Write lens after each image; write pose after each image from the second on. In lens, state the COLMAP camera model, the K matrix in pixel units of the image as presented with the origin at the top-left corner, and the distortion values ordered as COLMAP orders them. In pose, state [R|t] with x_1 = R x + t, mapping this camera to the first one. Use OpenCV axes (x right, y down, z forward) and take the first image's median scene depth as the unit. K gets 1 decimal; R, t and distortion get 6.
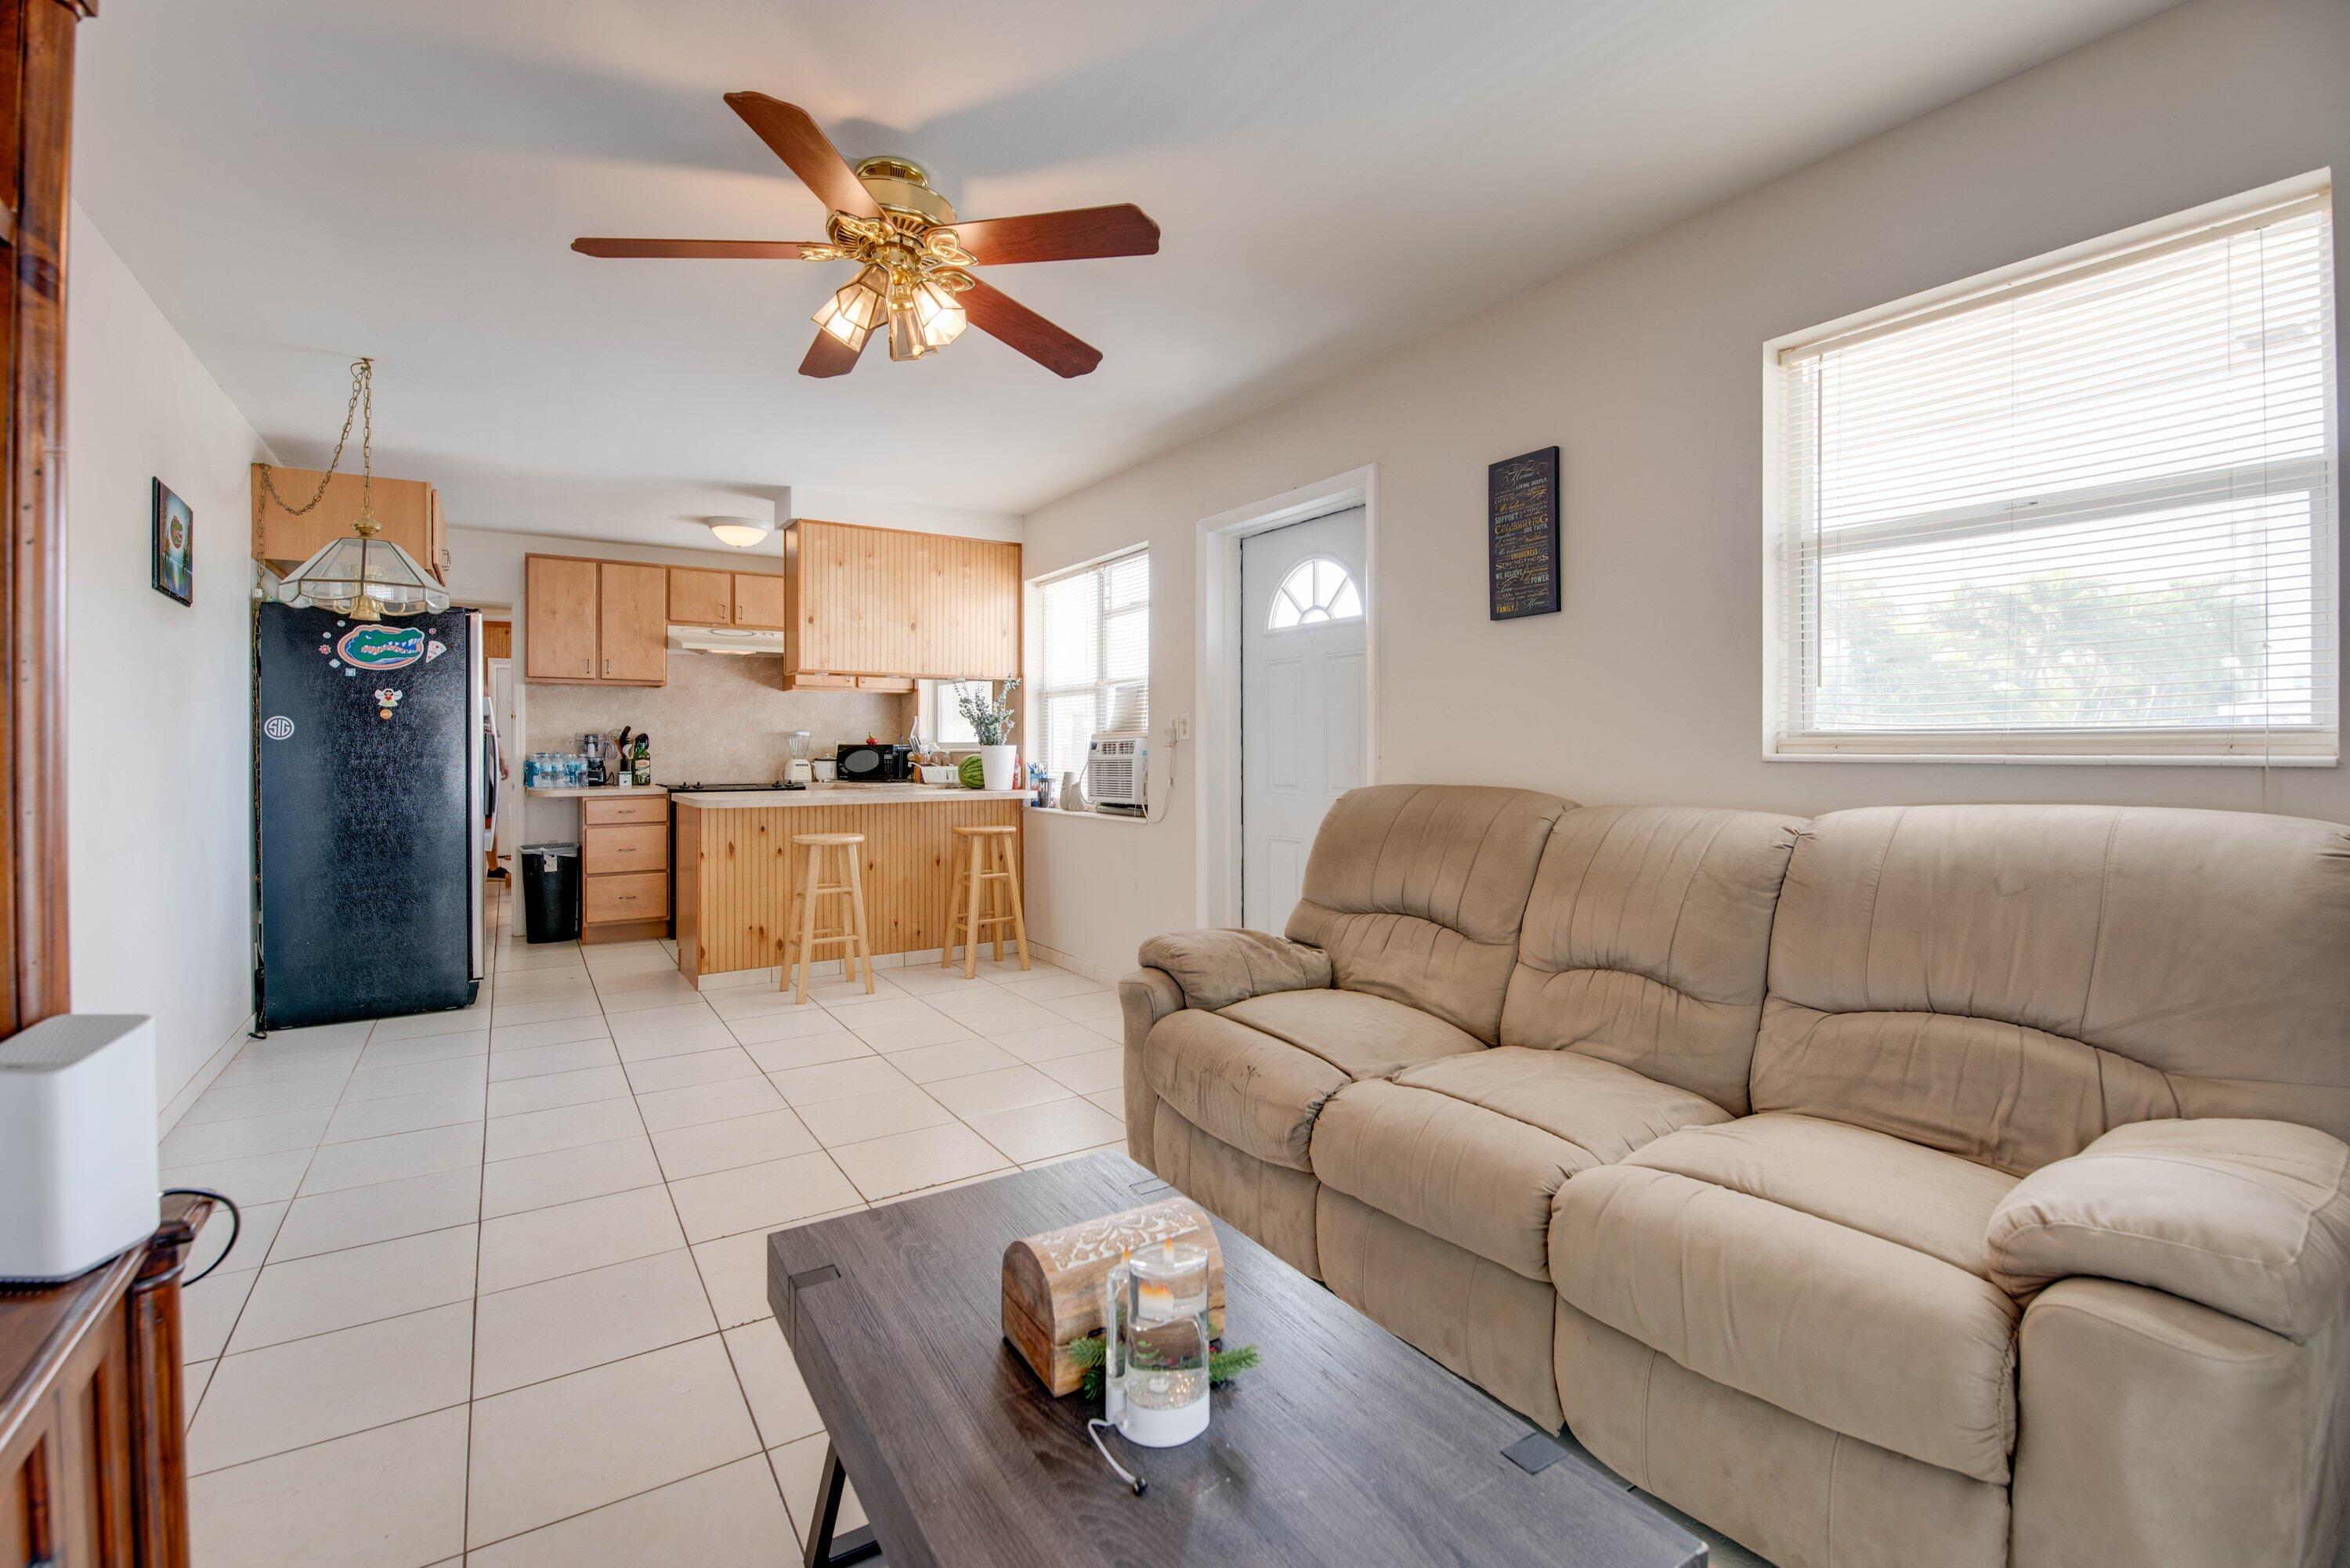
lens RADIAL K [[1021.0, 0, 1175.3], [0, 1021.0, 779.9], [0, 0, 1]] dist [-0.000613, -0.009714]
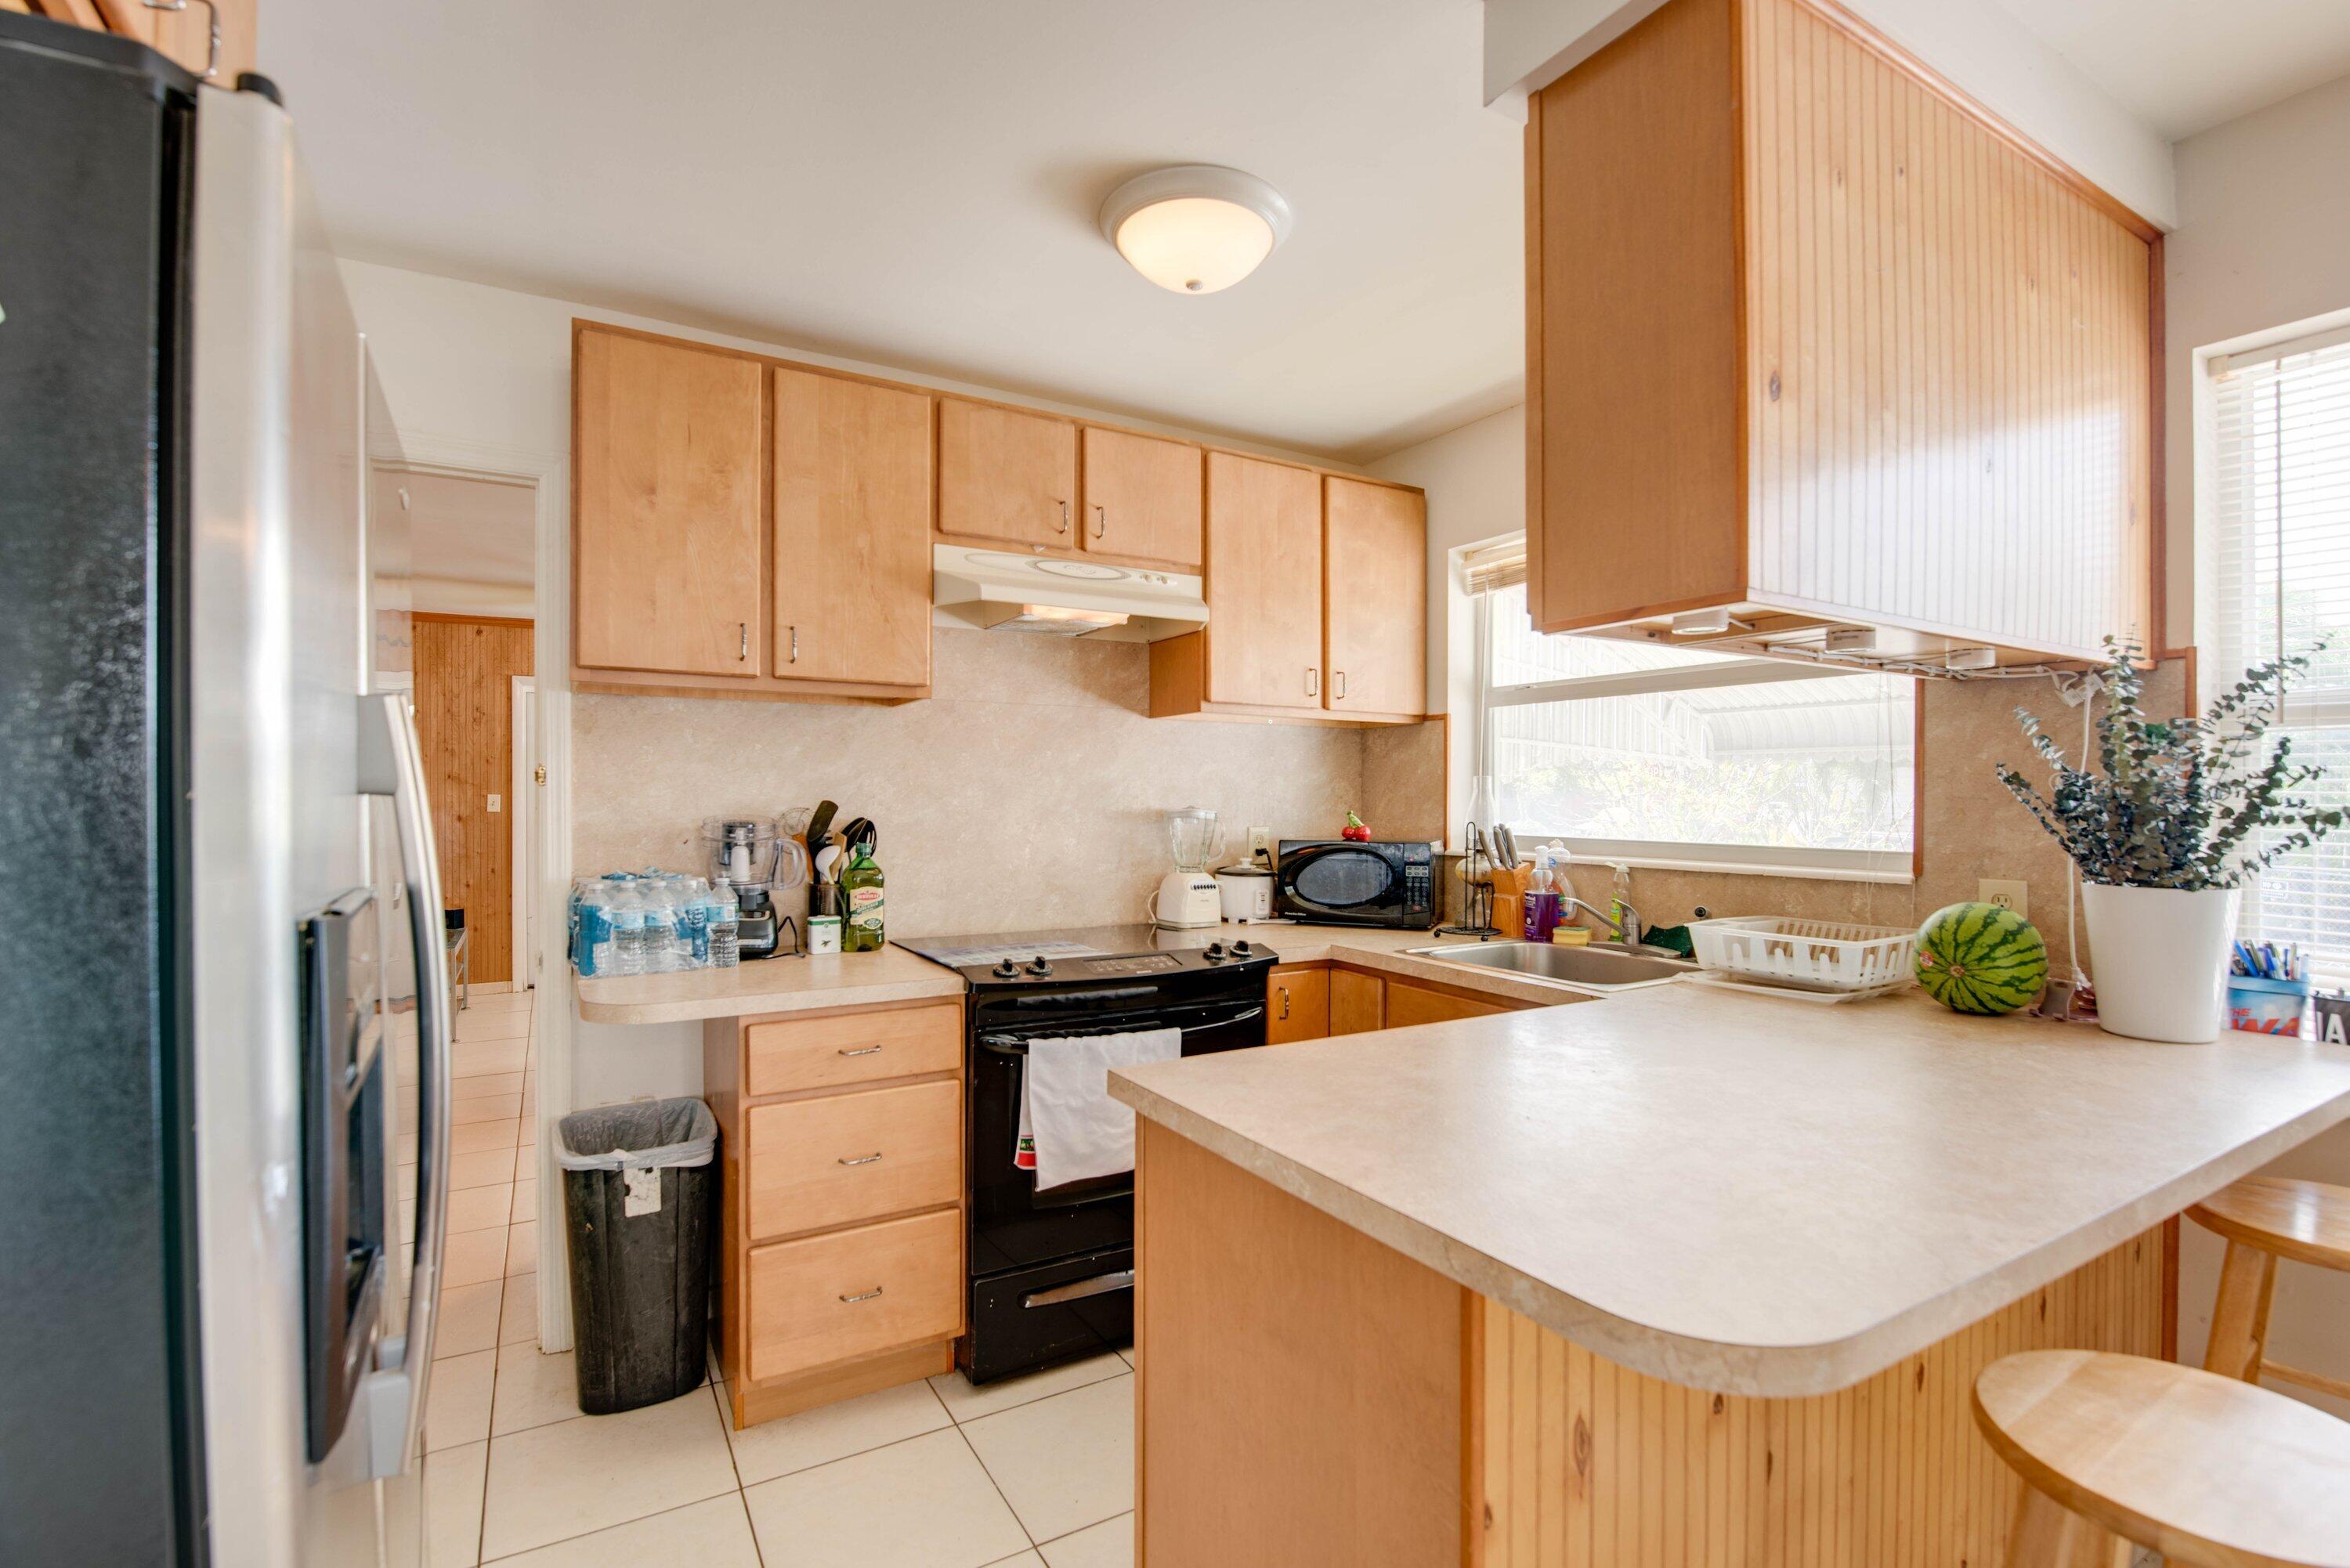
lens RADIAL K [[1096.3, 0, 1244.9], [0, 1096.3, 840.1], [0, 0, 1]] dist [0.001145, 0.000180]
pose [[0.999907, 0.003767, -0.013076, -0.376882], [-0.003677, 0.999969, 0.006898, -0.041714], [0.013102, -0.006849, 0.999891, 0.587156]]
